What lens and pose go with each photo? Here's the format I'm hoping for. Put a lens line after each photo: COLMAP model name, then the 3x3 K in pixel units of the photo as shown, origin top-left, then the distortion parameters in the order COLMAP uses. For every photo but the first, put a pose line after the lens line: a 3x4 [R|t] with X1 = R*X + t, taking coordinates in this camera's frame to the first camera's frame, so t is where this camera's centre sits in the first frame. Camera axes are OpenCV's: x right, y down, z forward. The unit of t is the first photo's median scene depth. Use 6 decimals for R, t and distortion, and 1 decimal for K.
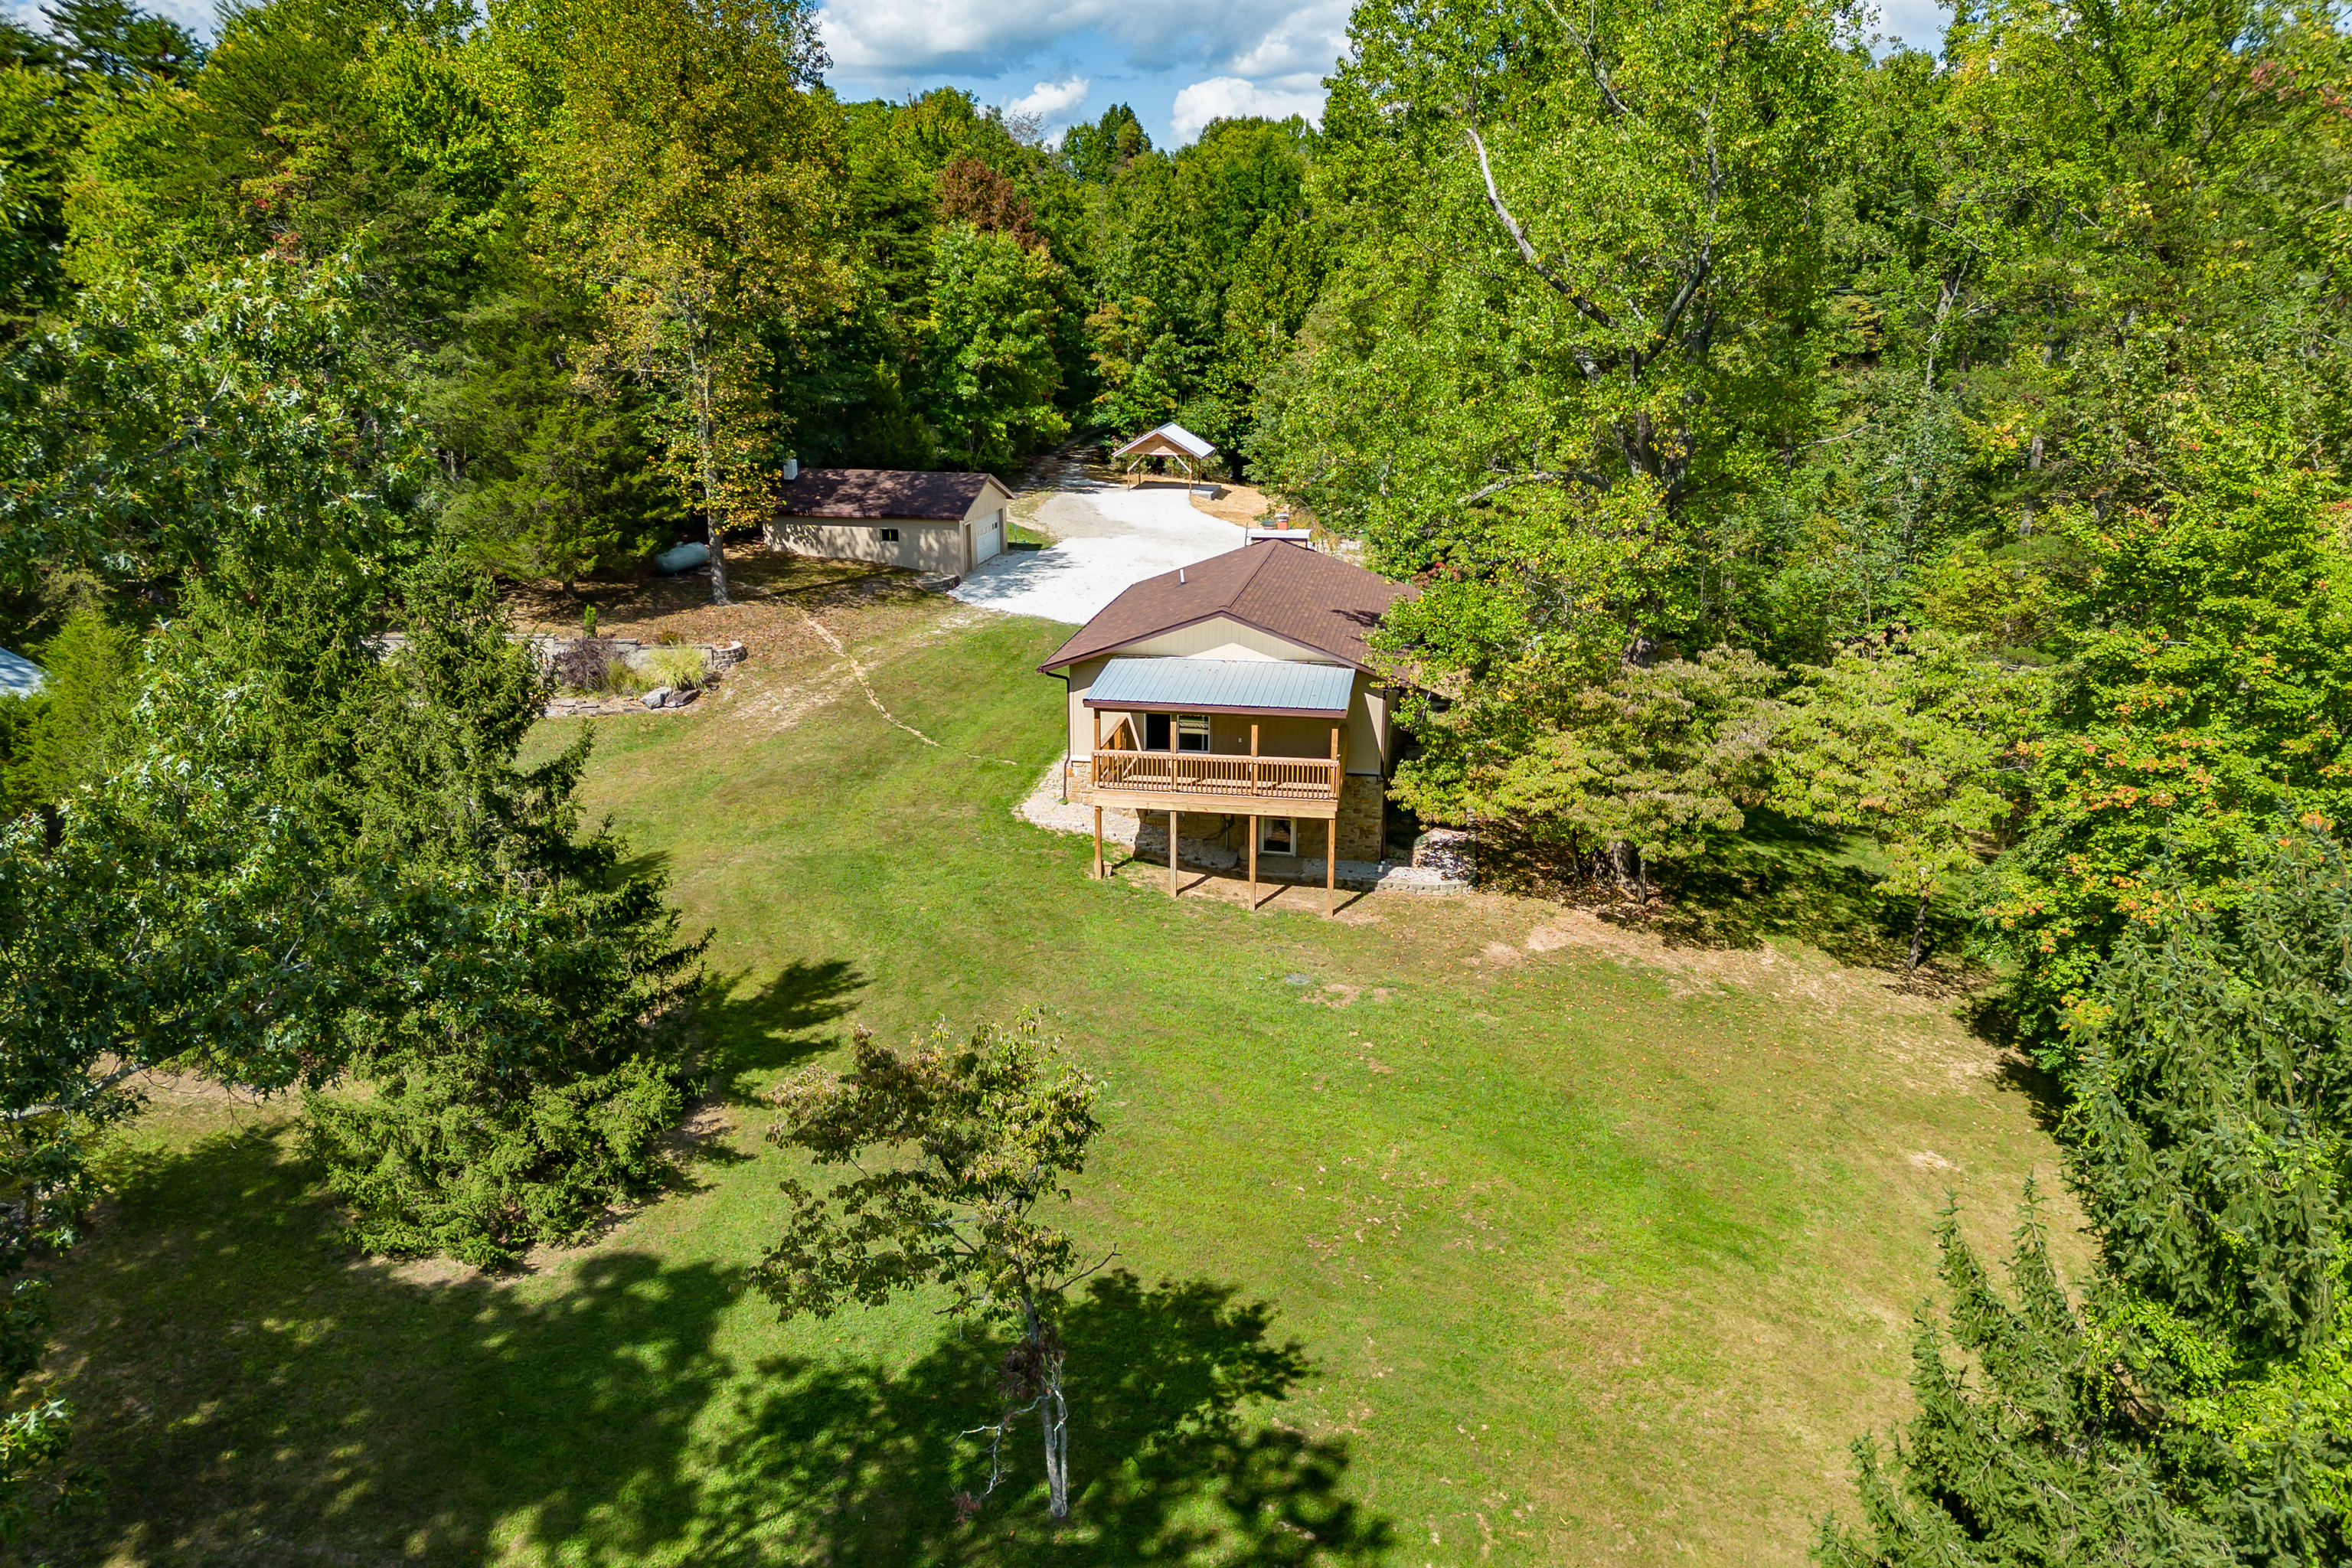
lens RADIAL K [[1639.0, 0, 1176.0], [0, 1639.0, 784.0], [0, 0, 1]] dist [0.276979, -0.419241]
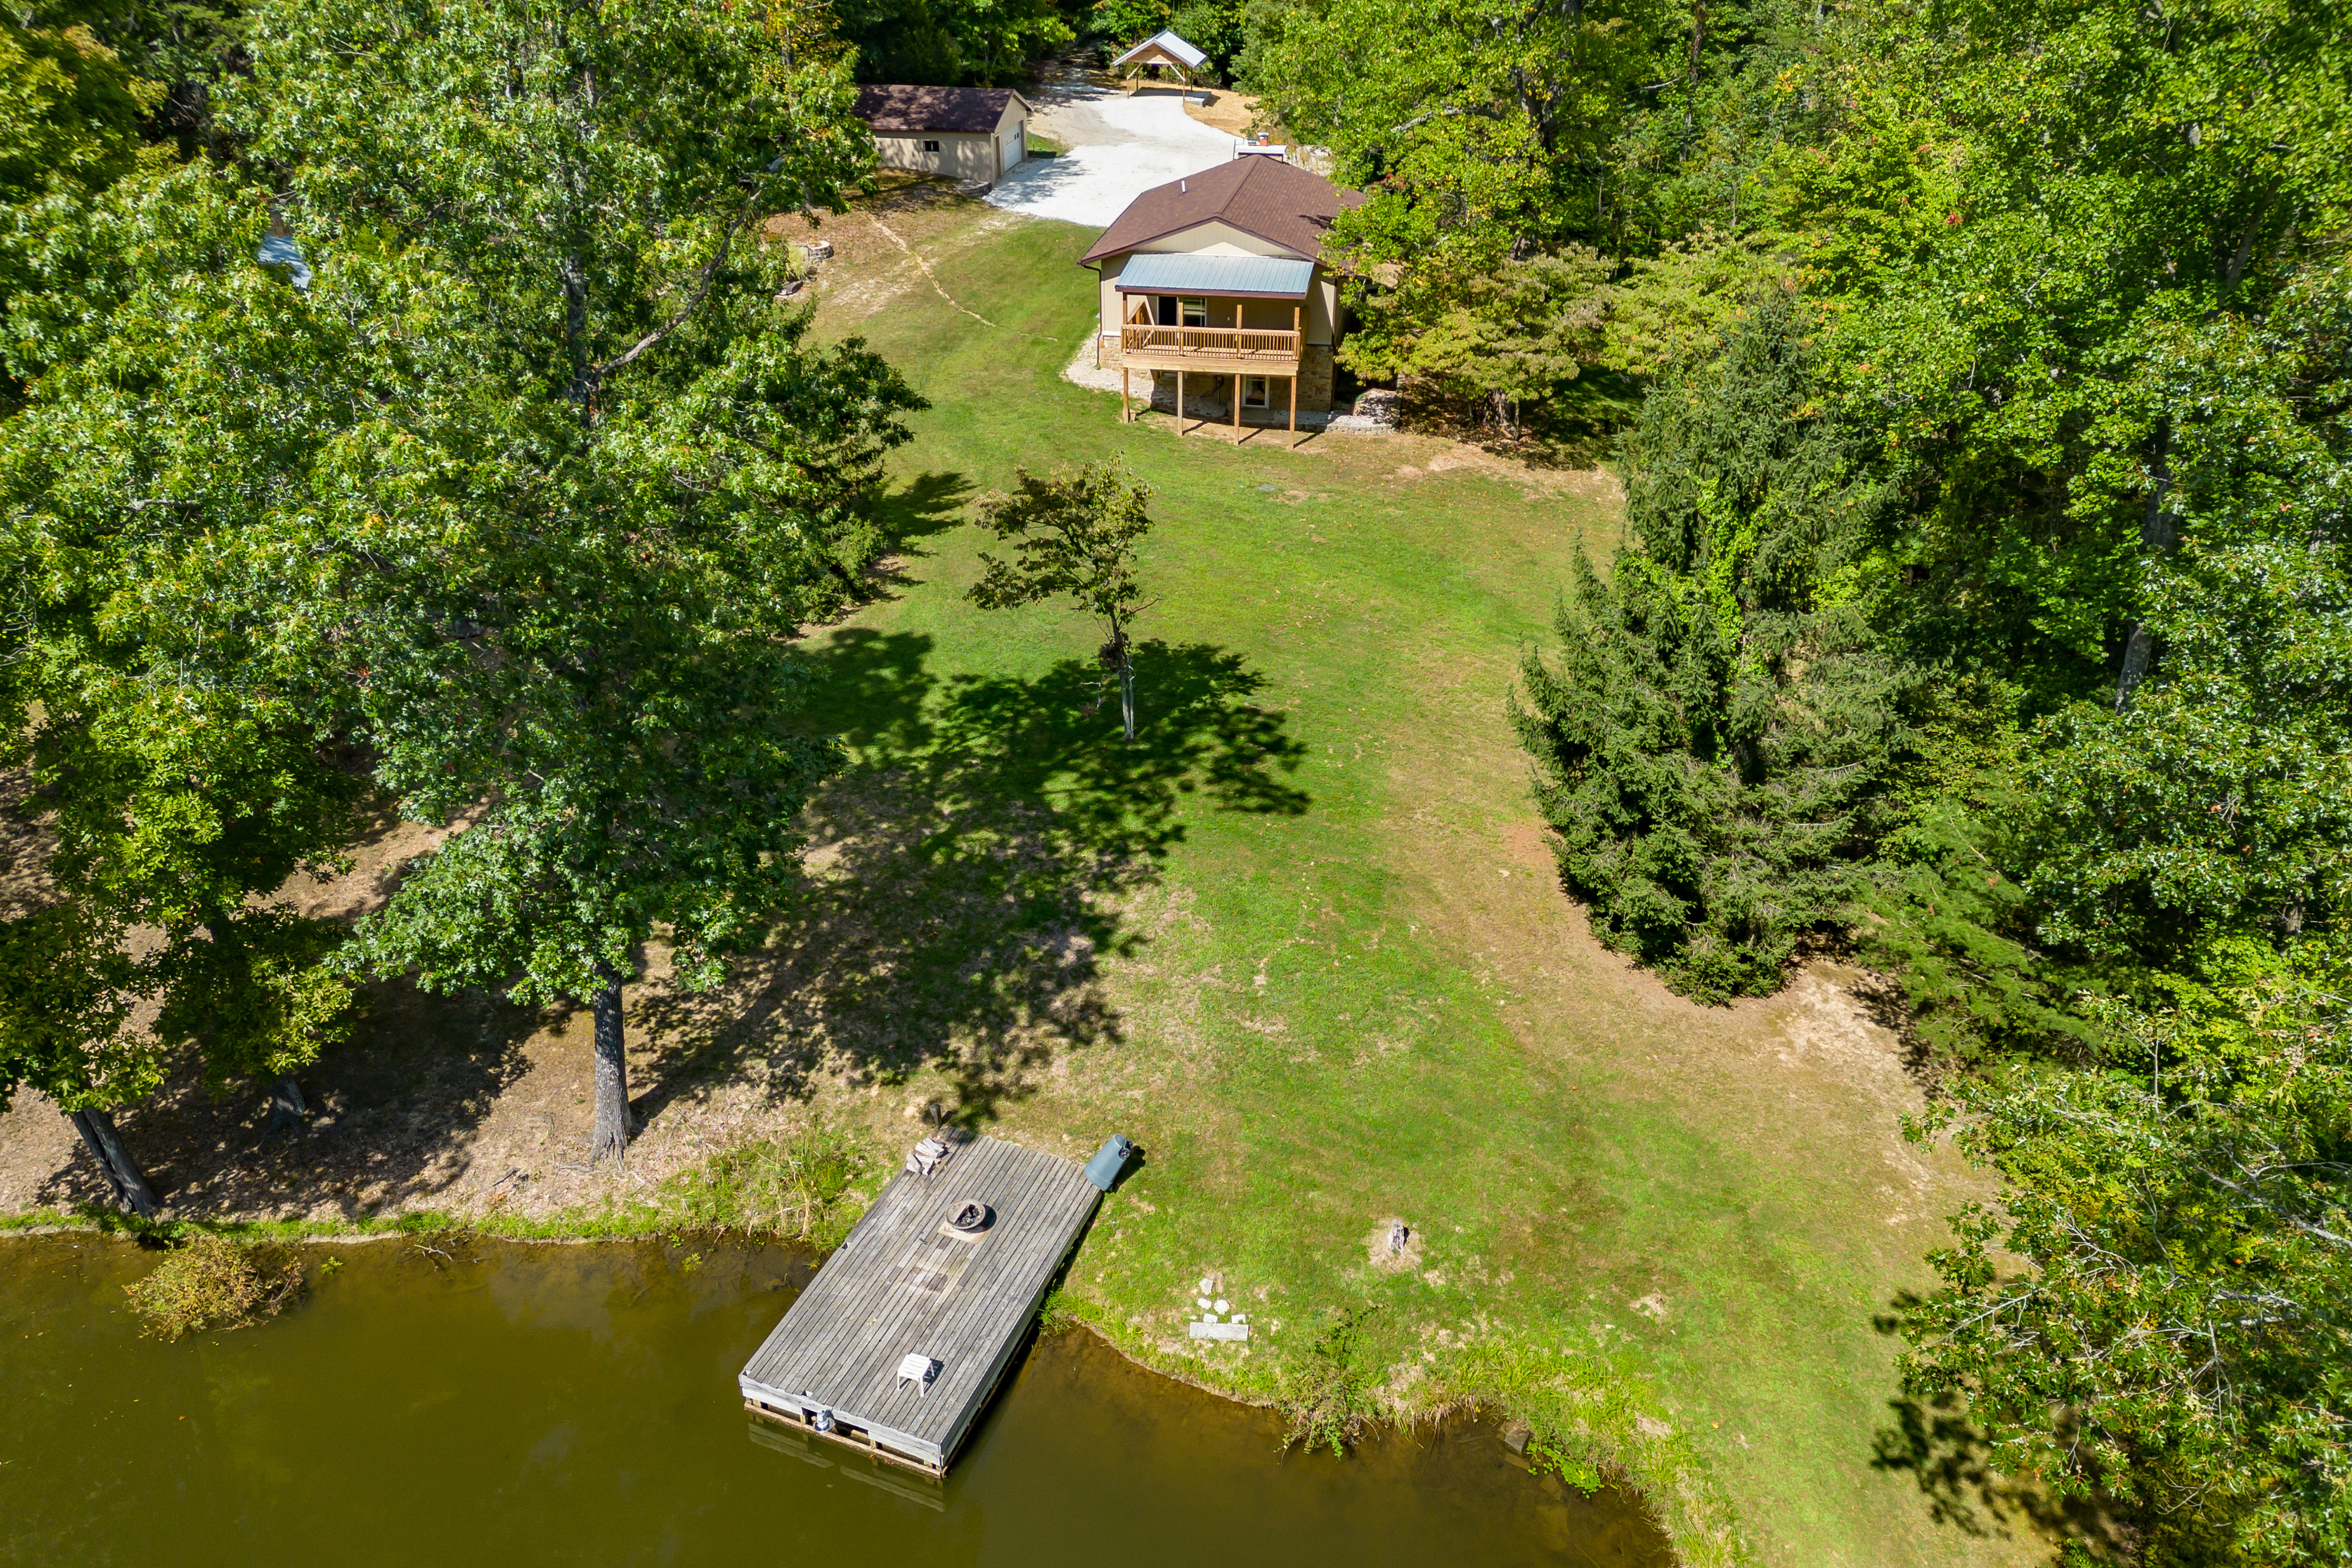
lens RADIAL K [[1644.5, 0, 1166.9], [0, 1644.5, 754.3], [0, 0, 1]] dist [0.172938, -0.292048]
pose [[0.999987, -0.002189, 0.004574, -0.019679], [0.001180, 0.977707, 0.209971, 0.038341], [-0.004931, -0.209963, 0.977697, -0.433170]]
